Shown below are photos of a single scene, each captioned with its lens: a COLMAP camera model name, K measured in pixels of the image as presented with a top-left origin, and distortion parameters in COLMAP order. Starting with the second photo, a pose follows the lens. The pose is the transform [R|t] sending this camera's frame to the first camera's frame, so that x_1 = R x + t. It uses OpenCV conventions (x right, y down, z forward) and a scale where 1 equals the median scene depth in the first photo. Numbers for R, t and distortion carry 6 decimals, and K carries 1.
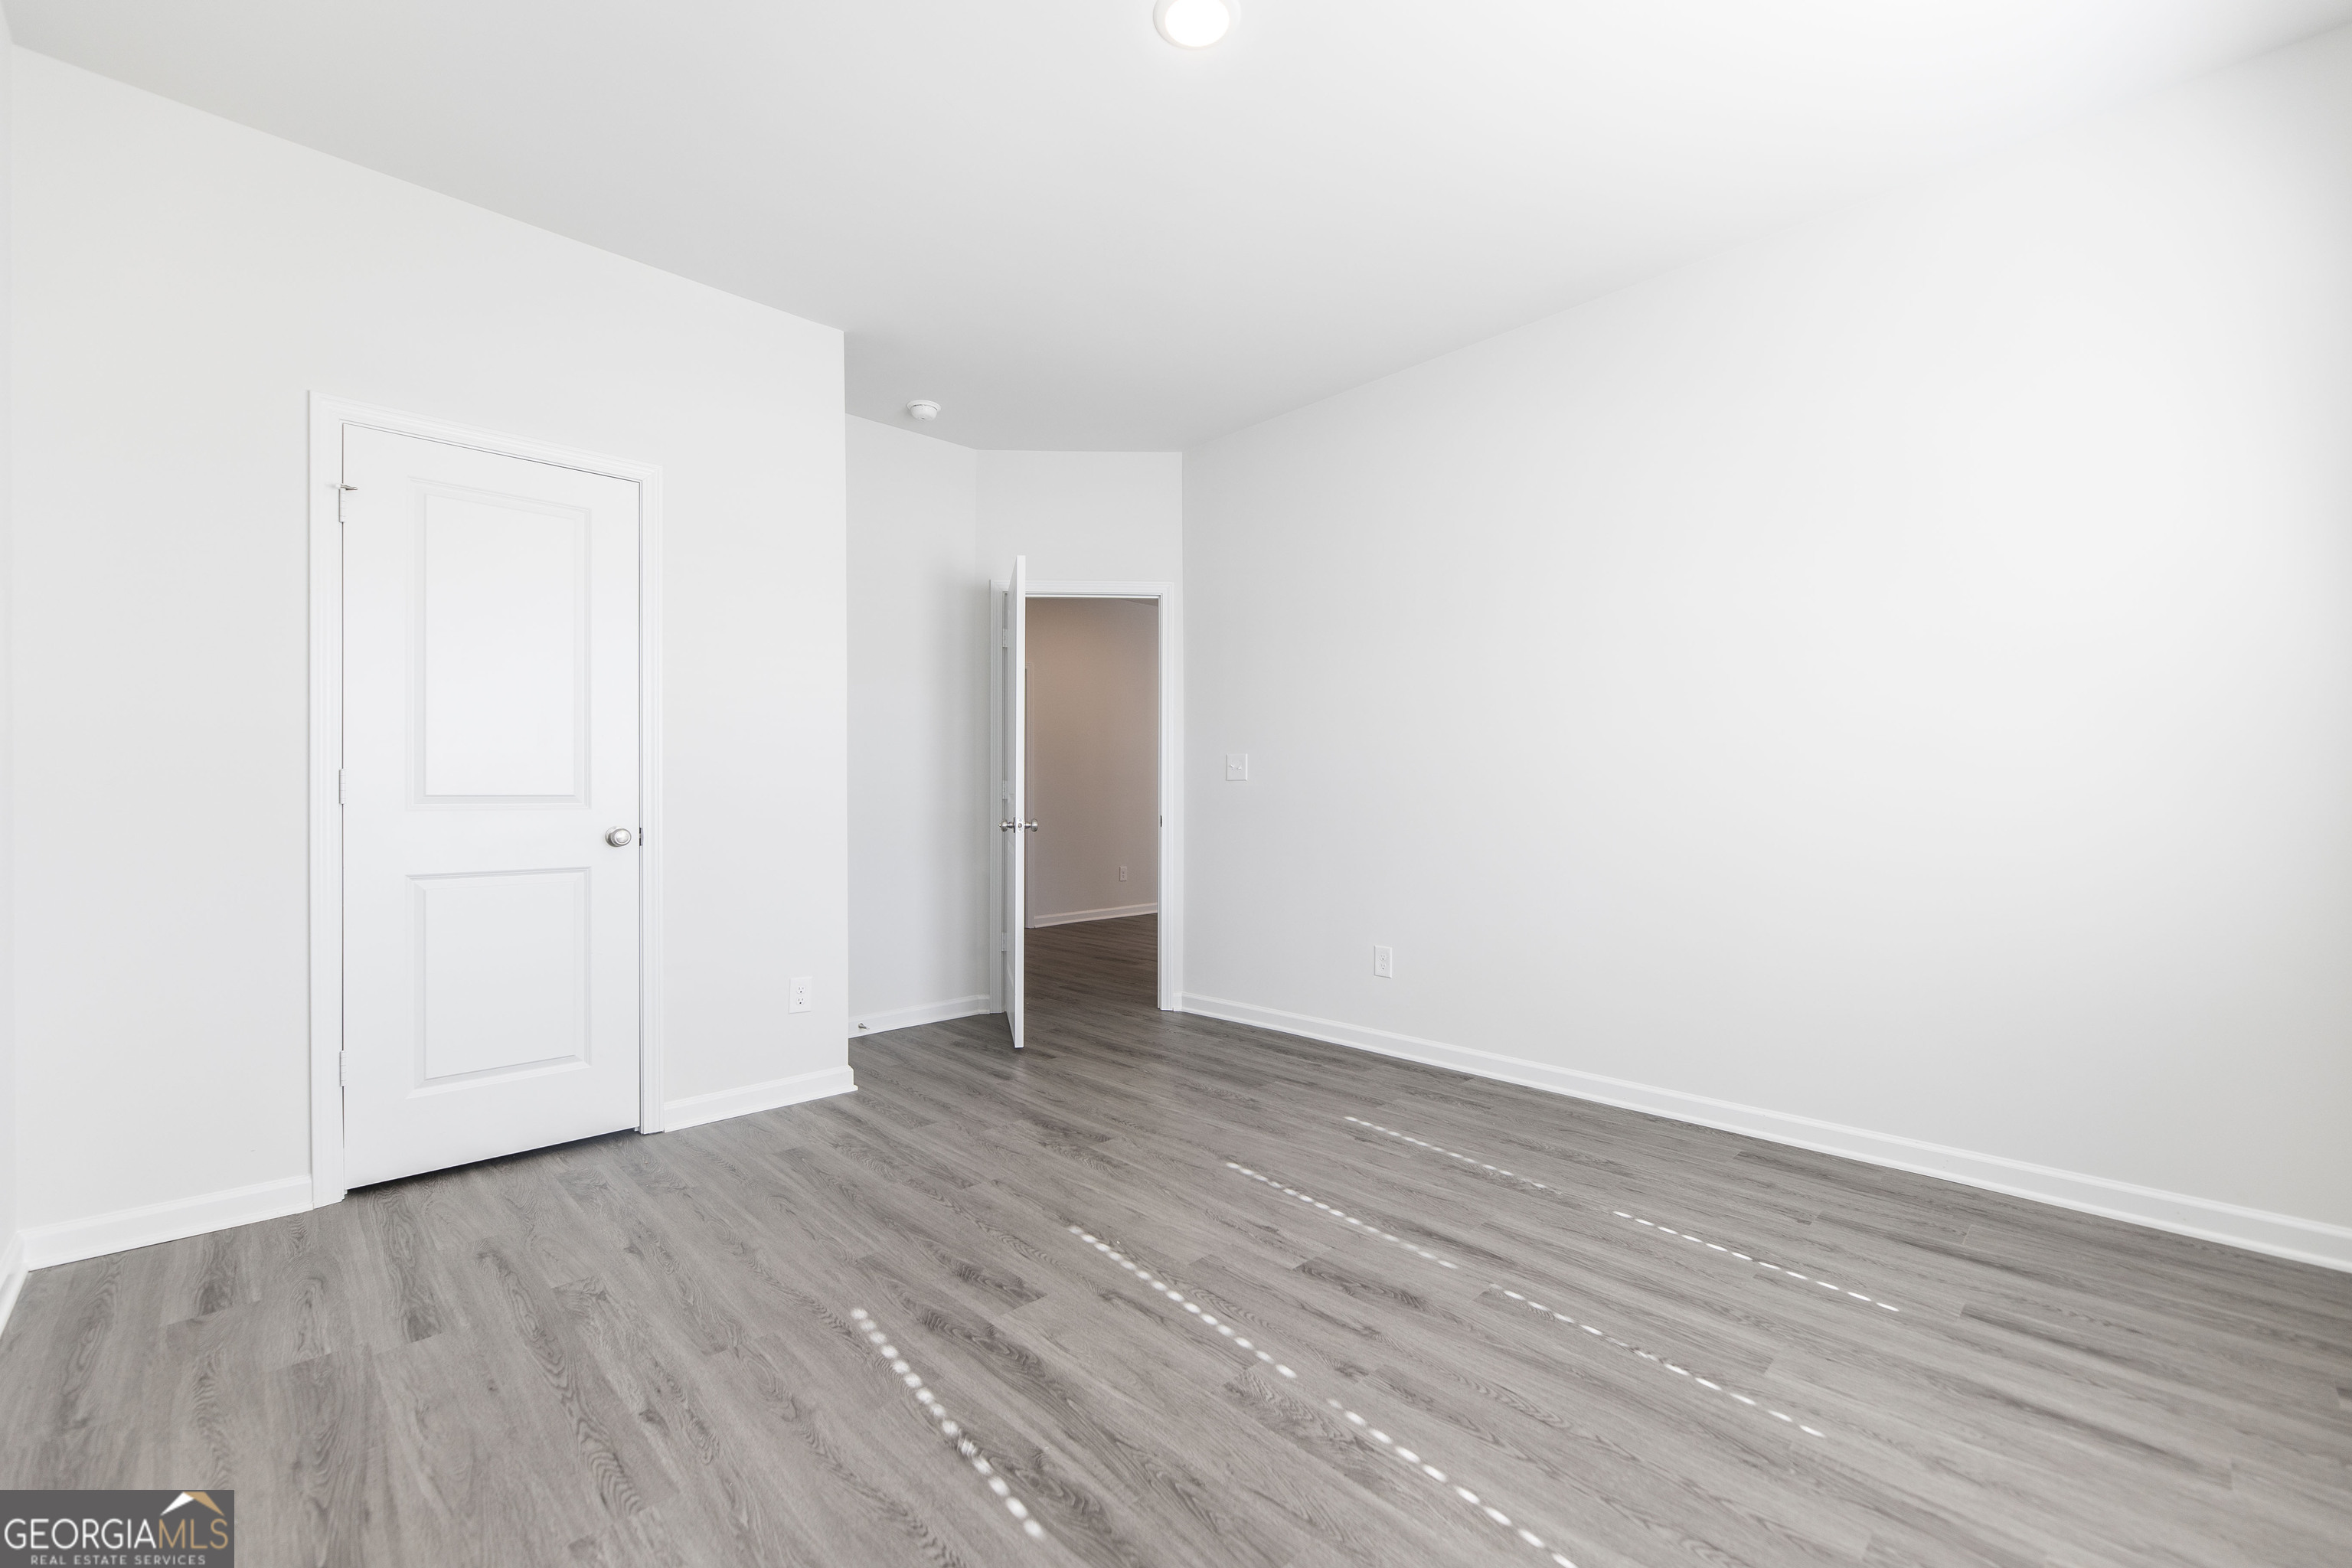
lens RADIAL K [[960.4, 0, 1176.1], [0, 960.4, 789.9], [0, 0, 1]] dist [0.003467, 0.000751]
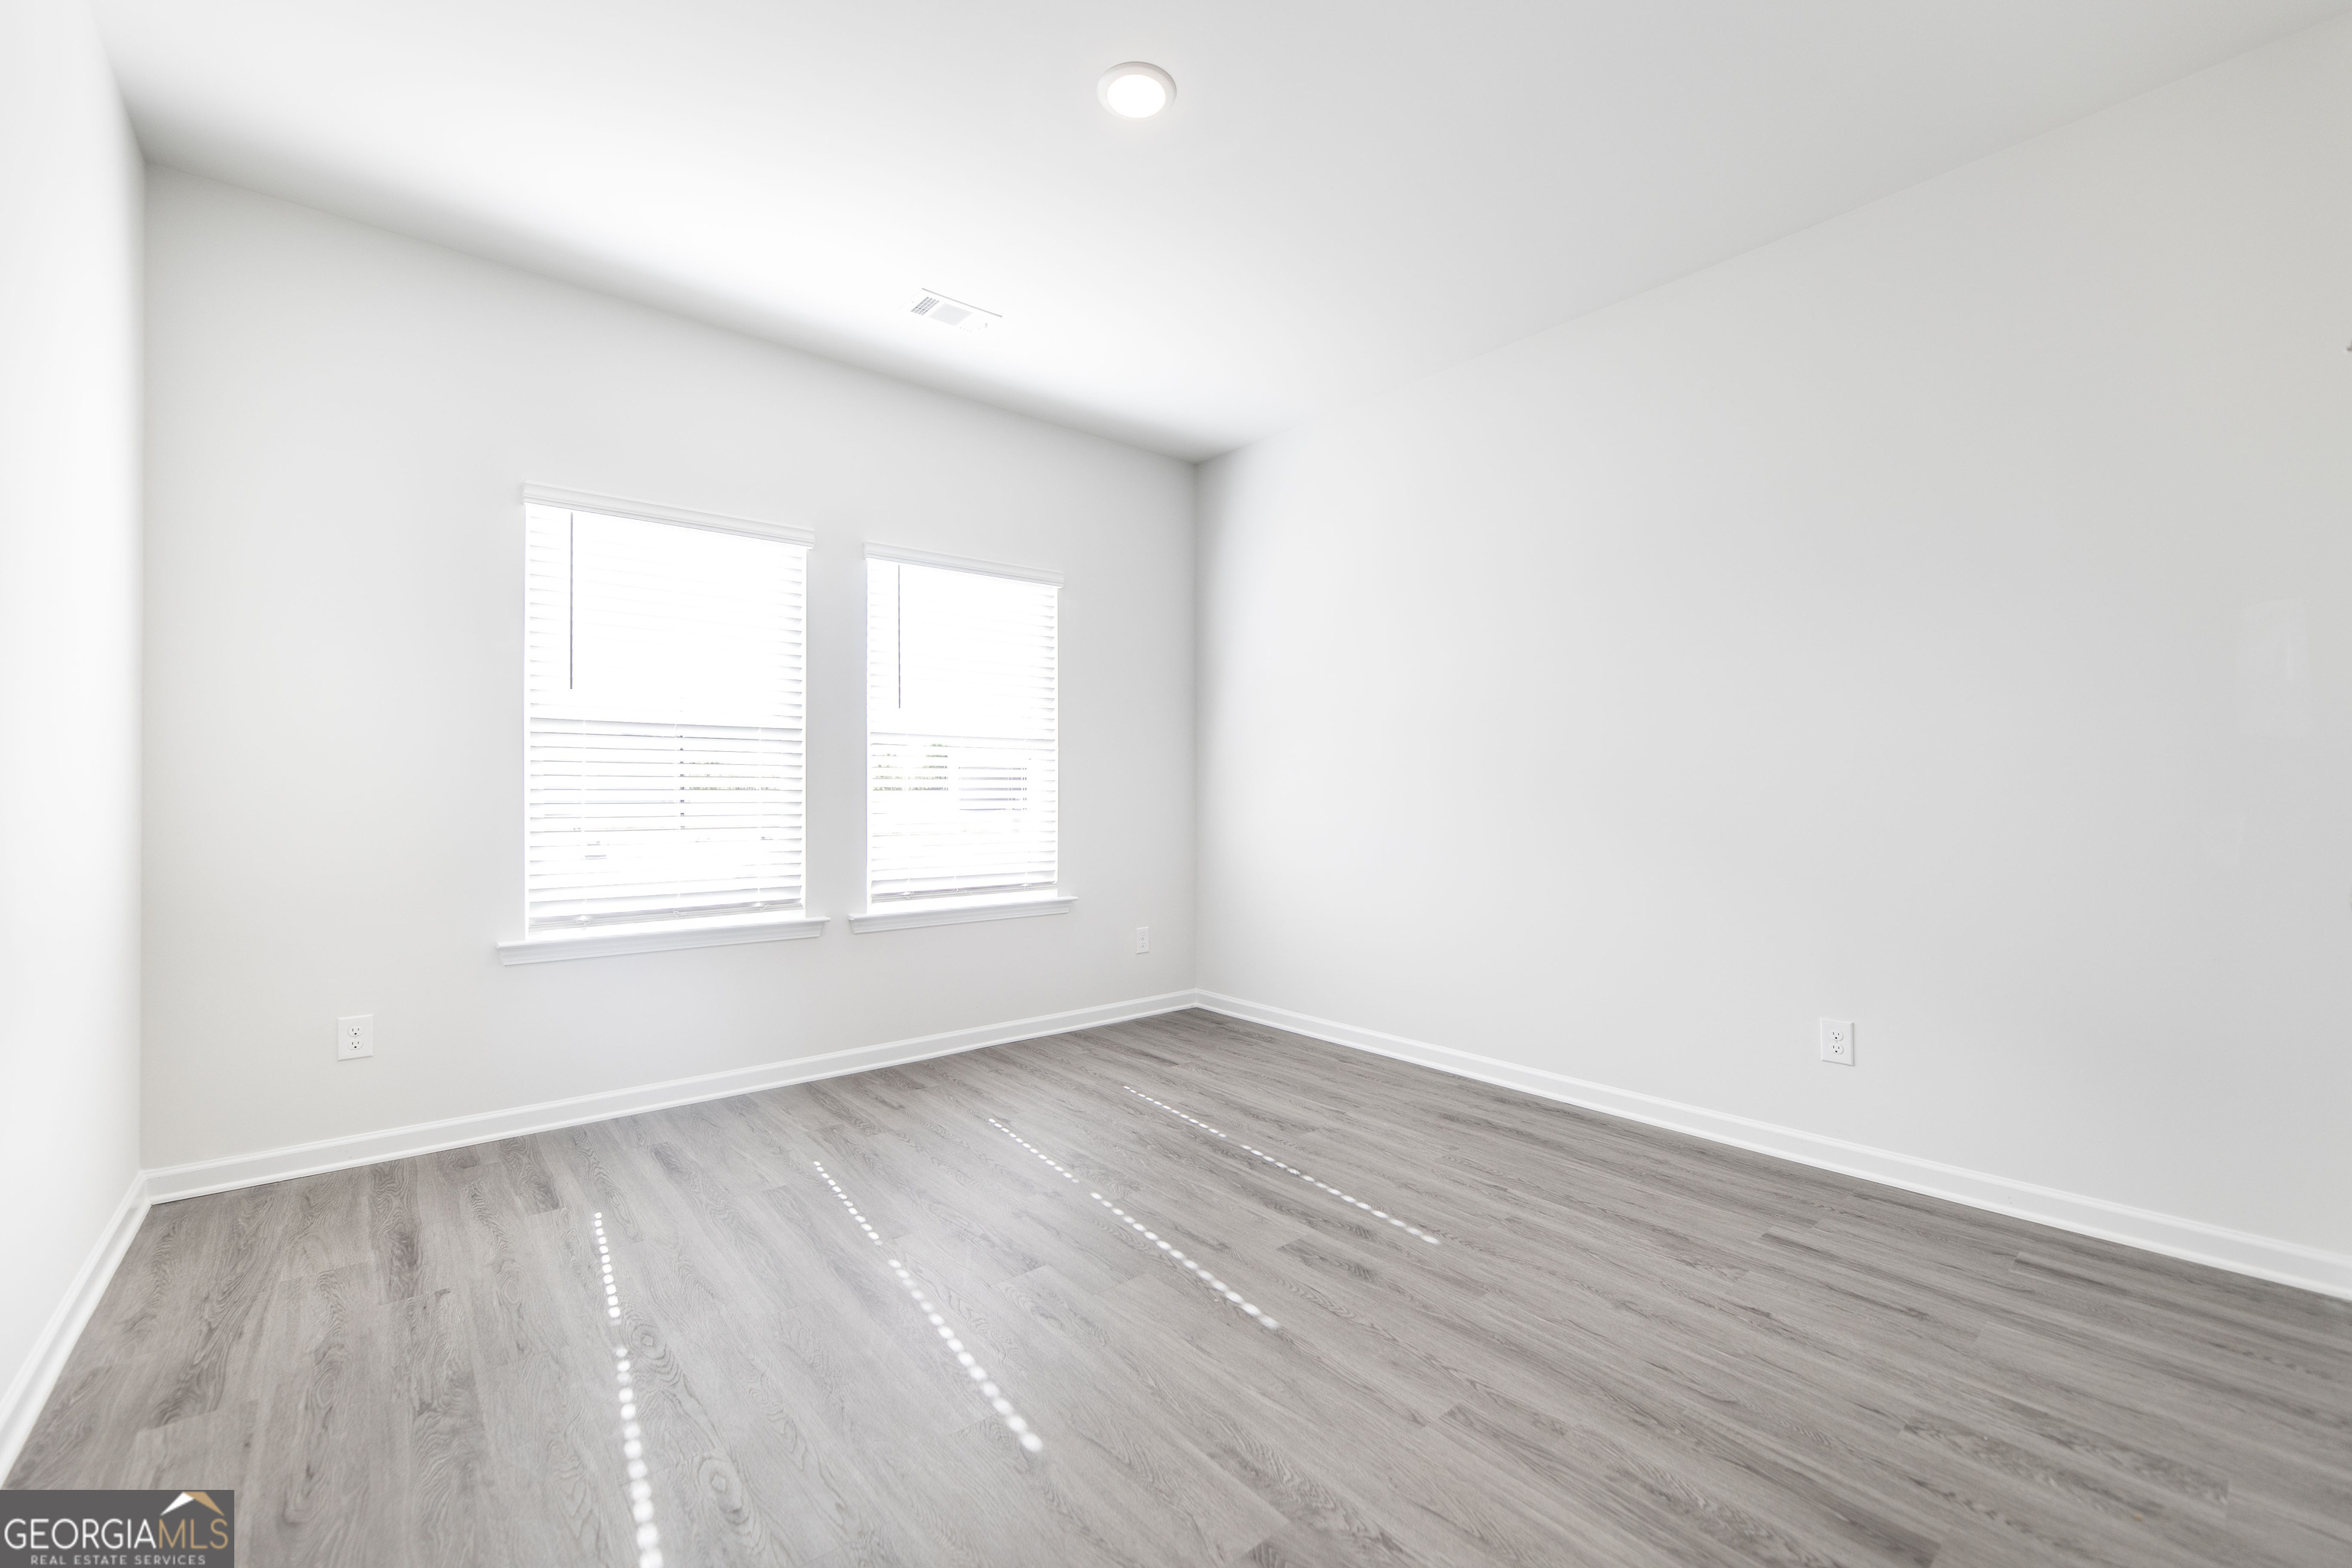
lens RADIAL K [[960.4, 0, 1170.8], [0, 960.4, 792.8], [0, 0, 1]] dist [0.003467, 0.000751]
pose [[-0.997353, 0.003535, 0.072620, -0.092217], [0.003110, 0.999977, -0.005976, -0.003316], [-0.072639, -0.005734, -0.997342, 2.090426]]
